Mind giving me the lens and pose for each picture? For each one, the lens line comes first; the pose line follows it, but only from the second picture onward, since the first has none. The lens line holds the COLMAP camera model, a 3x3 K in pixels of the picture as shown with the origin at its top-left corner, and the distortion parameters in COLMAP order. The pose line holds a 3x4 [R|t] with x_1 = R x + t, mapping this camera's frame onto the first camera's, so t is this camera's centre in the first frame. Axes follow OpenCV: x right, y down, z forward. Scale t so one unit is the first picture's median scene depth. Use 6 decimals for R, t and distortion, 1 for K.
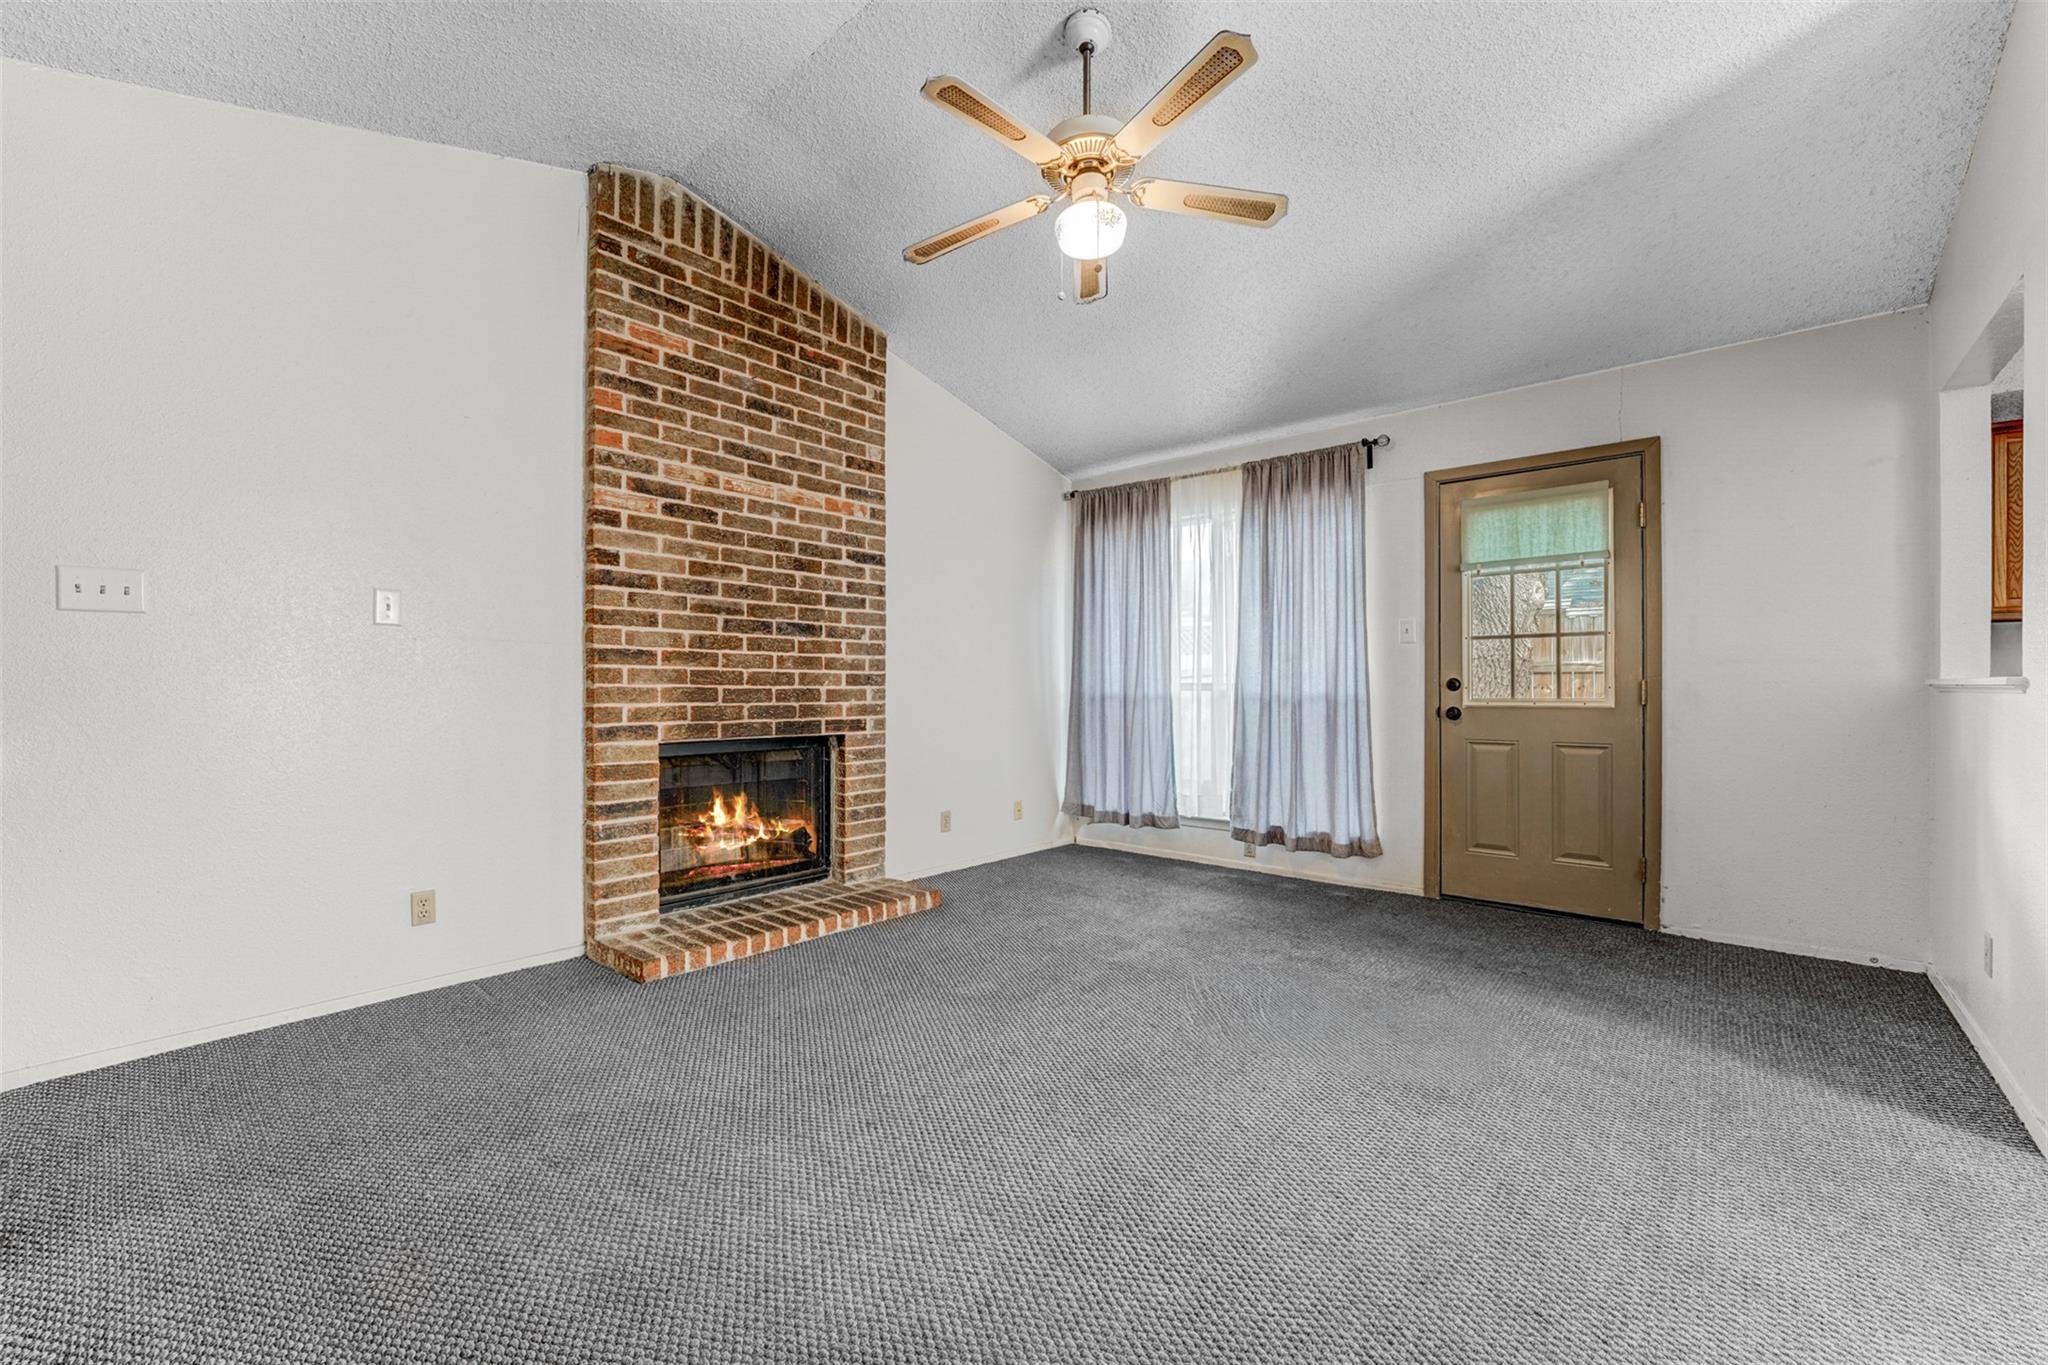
lens RADIAL K [[821.2, 0, 1015.1], [0, 821.2, 684.2], [0, 0, 1]] dist [-0.017575, 0.000500]
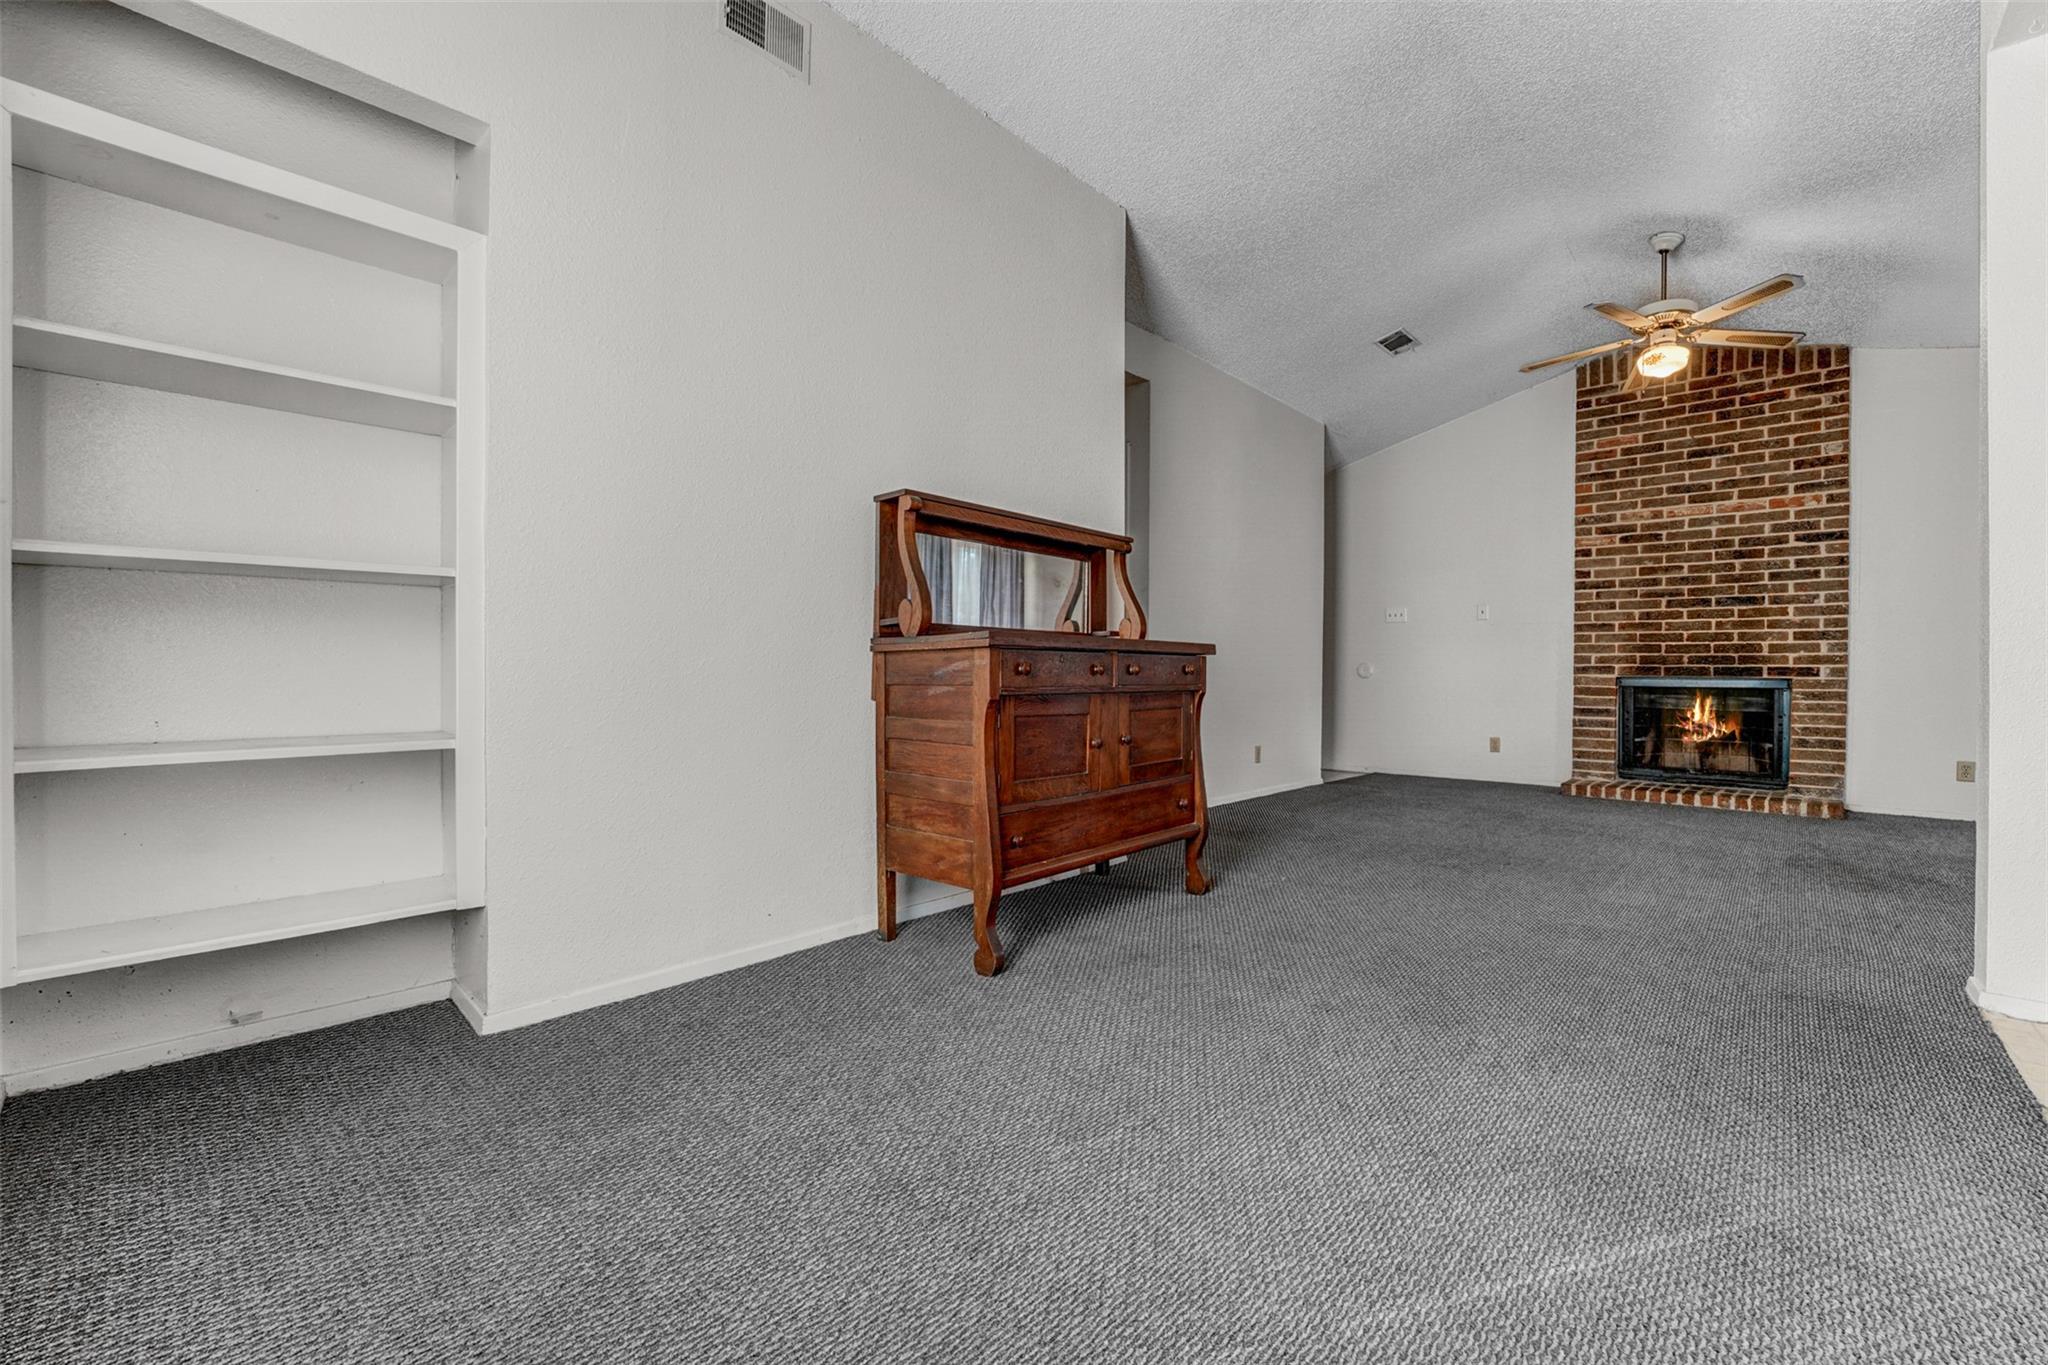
lens RADIAL K [[821.2, 0, 1019.6], [0, 821.2, 678.0], [0, 0, 1]] dist [-0.017575, 0.000500]
pose [[-0.035254, 0.007521, -0.999350, 1.230525], [-0.003975, 0.999963, 0.007666, 0.061878], [0.999370, 0.004243, -0.035223, -0.184713]]
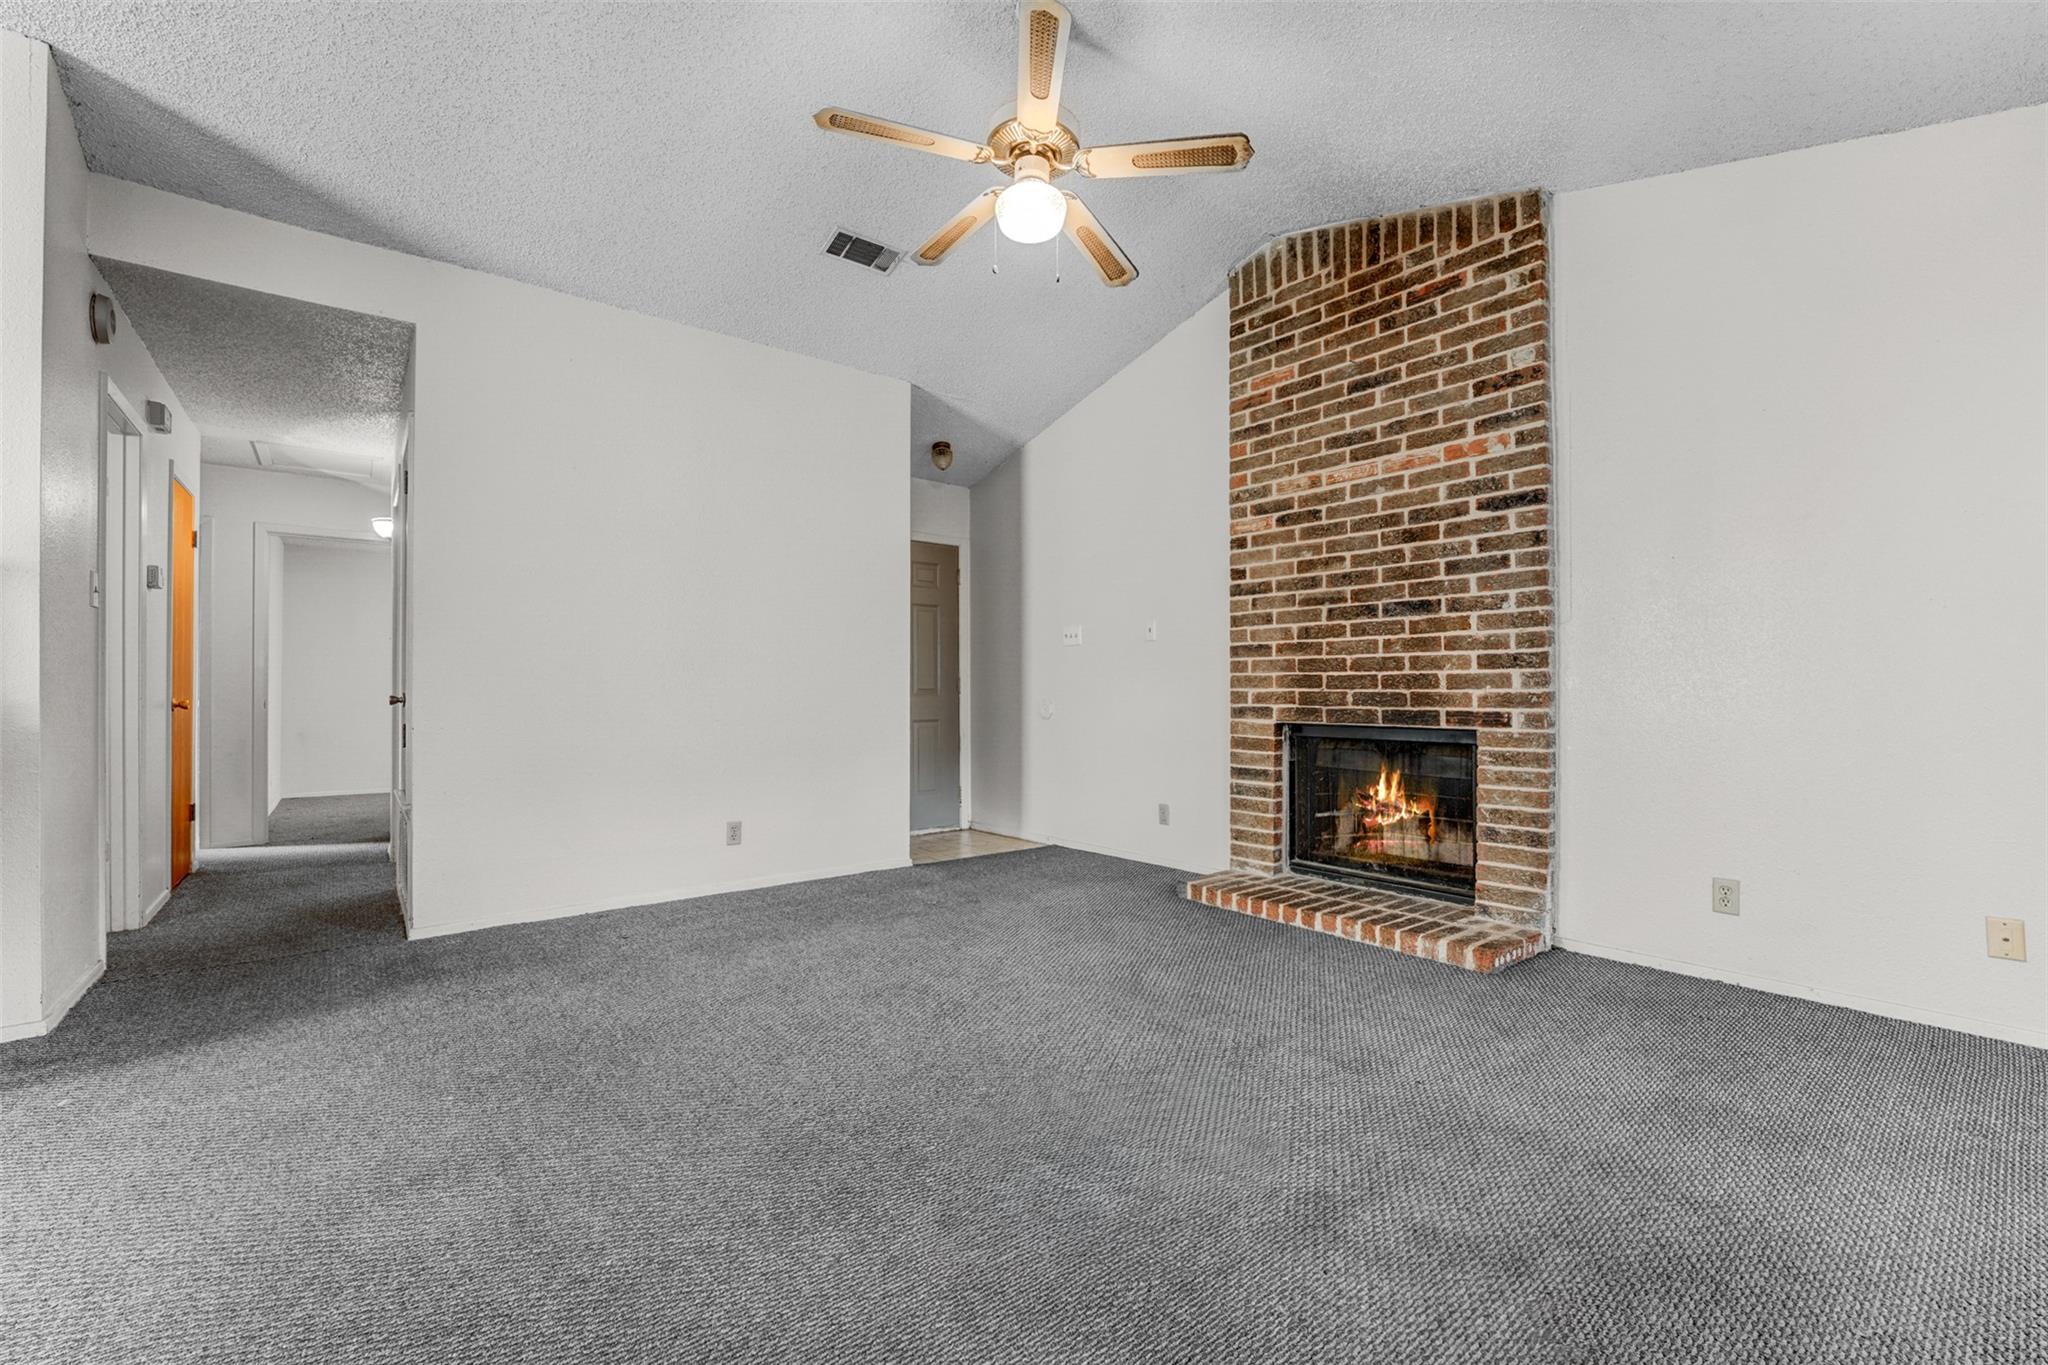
lens RADIAL K [[821.2, 0, 1026.9], [0, 821.2, 686.0], [0, 0, 1]] dist [-0.017575, 0.000500]
pose [[-0.150244, -0.006664, -0.988626, 0.725047], [0.004927, 0.999960, -0.007489, 0.024483], [0.988637, -0.005996, -0.150205, 0.765282]]
